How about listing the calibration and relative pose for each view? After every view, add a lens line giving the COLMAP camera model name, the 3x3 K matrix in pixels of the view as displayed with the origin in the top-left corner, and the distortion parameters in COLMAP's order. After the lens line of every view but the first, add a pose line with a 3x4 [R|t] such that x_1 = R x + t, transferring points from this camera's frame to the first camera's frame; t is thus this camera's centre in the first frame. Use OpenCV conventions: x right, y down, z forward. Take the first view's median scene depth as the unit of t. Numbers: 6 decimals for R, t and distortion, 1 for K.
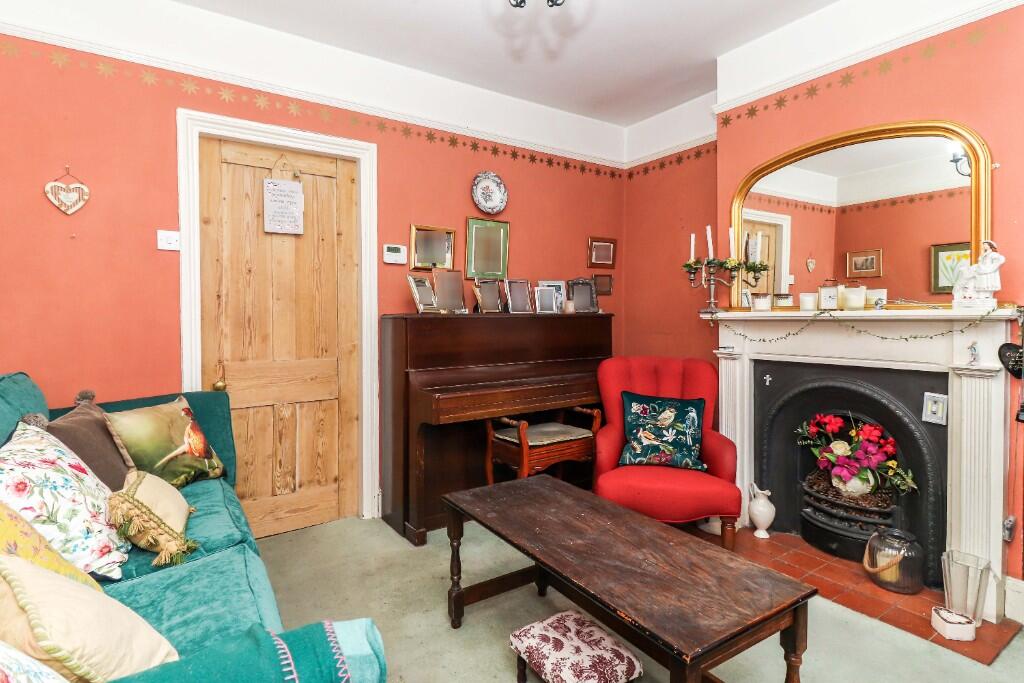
lens RADIAL K [[524.1, 0, 500.5], [0, 524.1, 320.8], [0, 0, 1]] dist [0.002877, 0.000141]
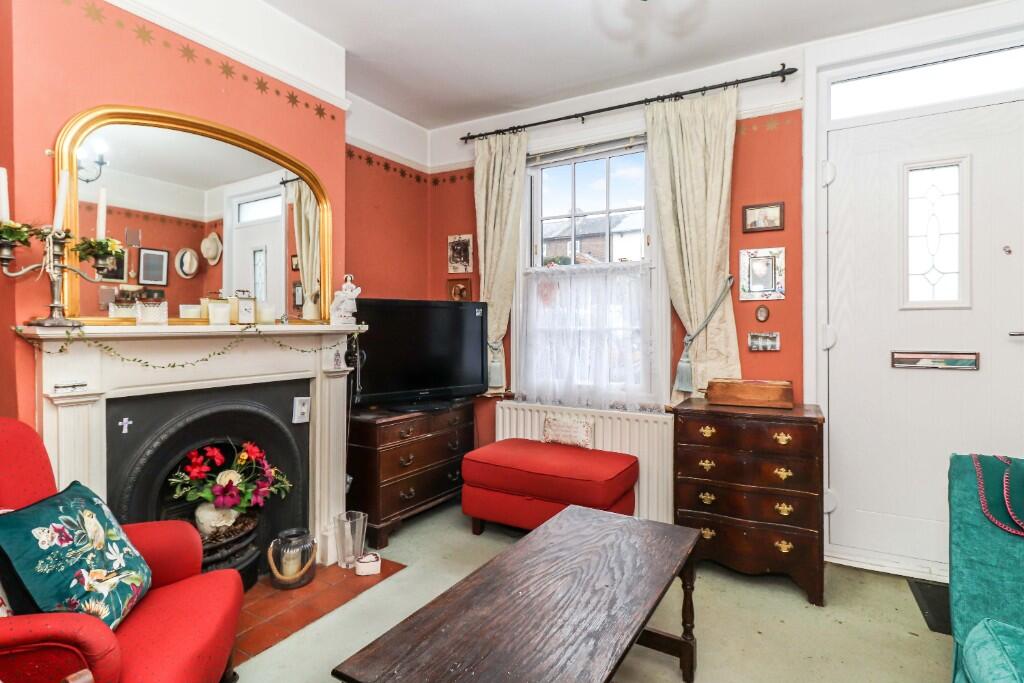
lens RADIAL K [[524.1, 0, 510.8], [0, 524.1, 332.6], [0, 0, 1]] dist [0.002877, 0.000141]
pose [[-0.447834, -0.001102, 0.894116, -0.359917], [0.014073, 0.999867, 0.008281, -0.006815], [-0.894006, 0.016291, -0.447759, 0.953638]]
